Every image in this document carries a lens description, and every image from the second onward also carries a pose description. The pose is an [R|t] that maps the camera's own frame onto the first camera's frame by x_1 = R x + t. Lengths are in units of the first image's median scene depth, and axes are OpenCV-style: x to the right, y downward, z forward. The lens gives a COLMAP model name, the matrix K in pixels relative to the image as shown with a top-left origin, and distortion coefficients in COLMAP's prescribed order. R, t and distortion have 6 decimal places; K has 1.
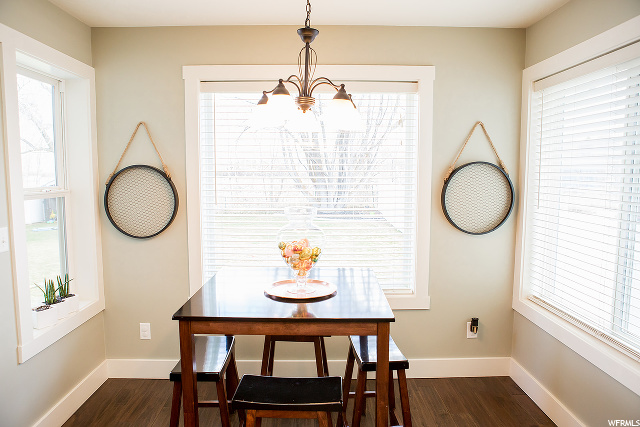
lens RADIAL K [[444.2, 0, 320.0], [0, 444.2, 213.5], [0, 0, 1]] dist [-0.107679, 0.078642]
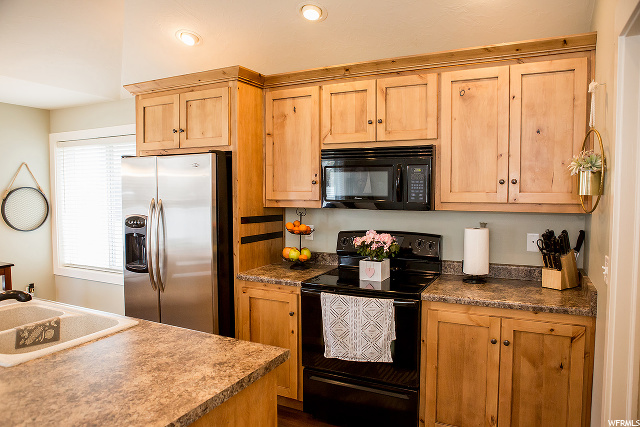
lens RADIAL K [[444.2, 0, 320.0], [0, 444.2, 213.5], [0, 0, 1]] dist [-0.107679, 0.078642]
pose [[0.470094, -0.048320, 0.881293, -0.547480], [0.091006, 0.995832, 0.006056, 0.072672], [-0.877912, 0.077356, 0.472531, -0.732852]]
